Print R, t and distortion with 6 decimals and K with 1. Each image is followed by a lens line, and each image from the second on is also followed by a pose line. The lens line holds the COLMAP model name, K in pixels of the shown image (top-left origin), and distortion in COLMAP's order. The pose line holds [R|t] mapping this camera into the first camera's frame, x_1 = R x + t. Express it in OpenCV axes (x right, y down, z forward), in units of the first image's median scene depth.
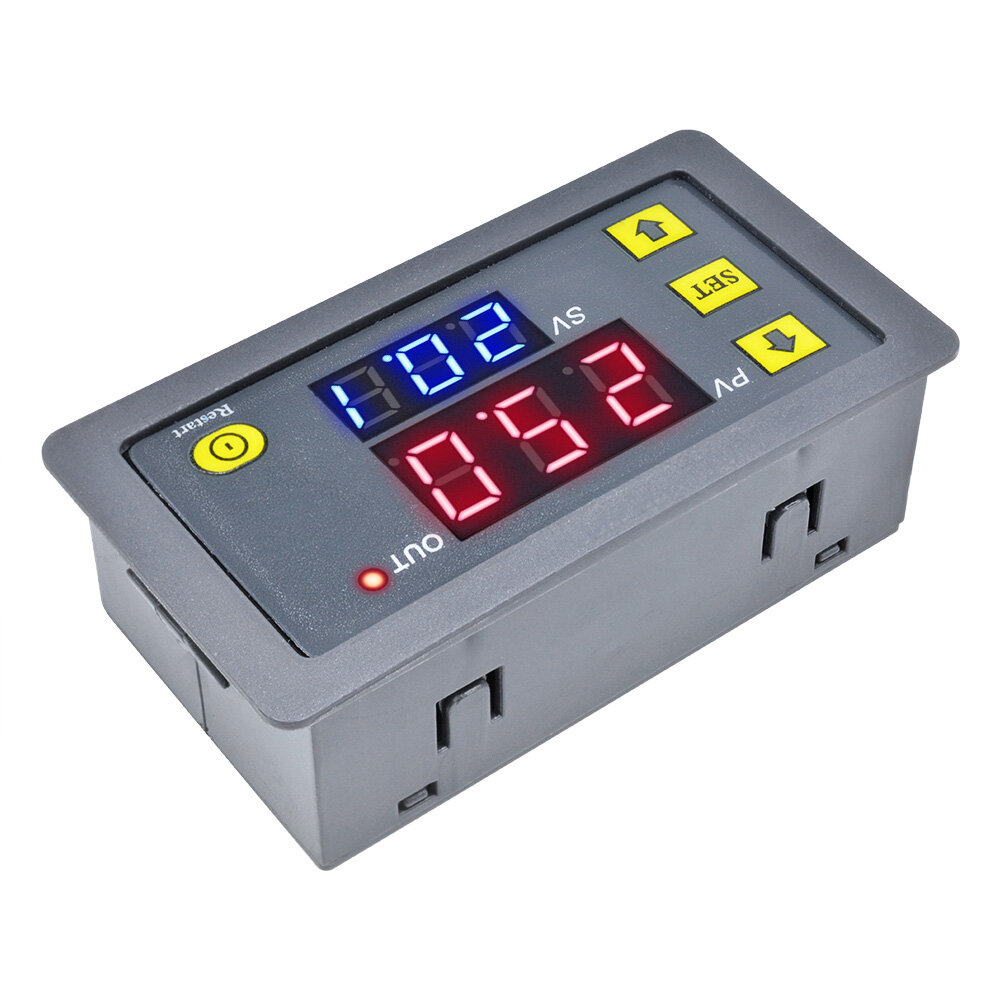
lens RADIAL K [[2397.2, 0, 500.0], [0, 2397.2, 500.0], [0, 0, 1]] dist [0.092592, 0.204142]
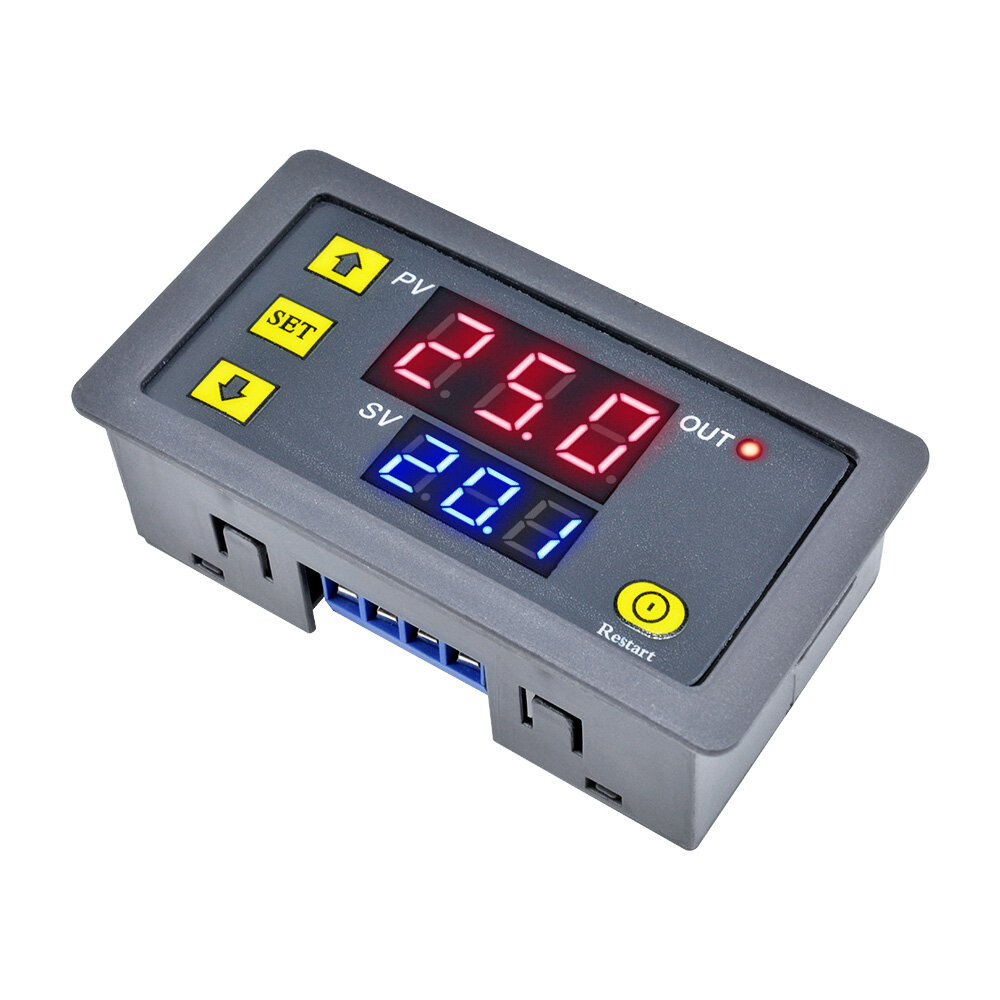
lens RADIAL K [[2397.2, 0, 500.0], [0, 2397.2, 500.0], [0, 0, 1]] dist [0.092592, 0.204142]
pose [[-0.328049, -0.774154, 0.541360, -0.600138], [0.728501, 0.157508, 0.666691, -0.747720], [-0.601390, 0.613088, 0.512302, 0.462239]]
